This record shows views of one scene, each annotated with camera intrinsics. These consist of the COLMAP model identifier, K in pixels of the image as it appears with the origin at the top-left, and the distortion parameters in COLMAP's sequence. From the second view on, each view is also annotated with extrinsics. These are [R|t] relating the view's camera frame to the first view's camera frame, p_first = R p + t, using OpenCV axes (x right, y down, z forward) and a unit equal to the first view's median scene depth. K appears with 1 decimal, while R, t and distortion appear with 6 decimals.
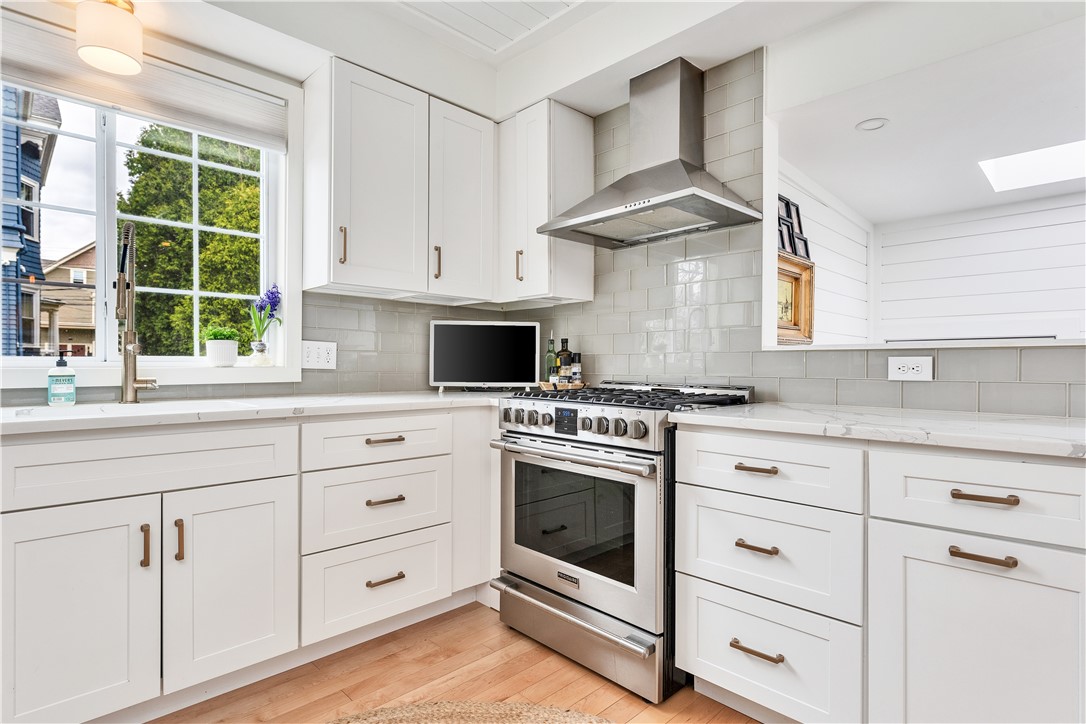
lens RADIAL K [[556.7, 0, 541.1], [0, 556.7, 365.1], [0, 0, 1]] dist [-0.001235, -0.000736]
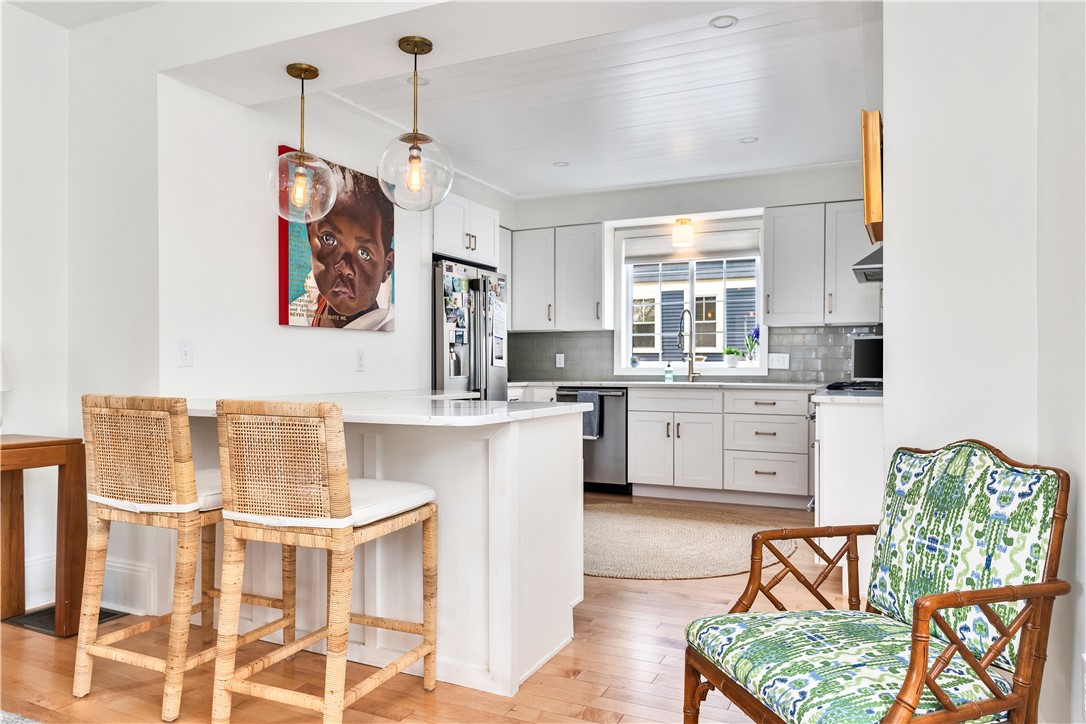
lens RADIAL K [[725.3, 0, 543.0], [0, 725.3, 362.0], [0, 0, 1]] dist [-0.001920, -0.000459]
pose [[0.353913, -0.009655, -0.935229, 1.732924], [-0.003098, 0.999929, -0.011496, 0.016544], [0.935273, 0.006966, 0.353858, -0.621287]]
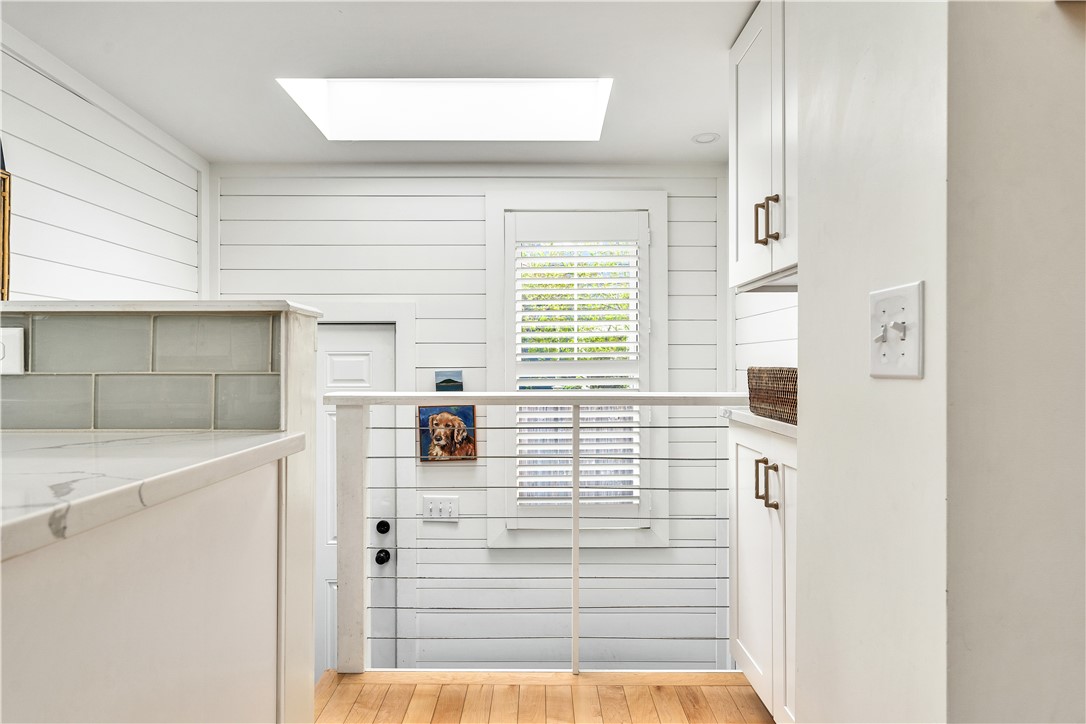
lens RADIAL K [[640.6, 0, 543.0], [0, 640.6, 362.0], [0, 0, 1]] dist [-0.005319, -0.001115]
pose [[0.689911, -0.002998, 0.723888, 0.492045], [0.003709, 0.999993, 0.000606, 0.014748], [-0.723885, 0.002267, 0.689917, 0.186592]]
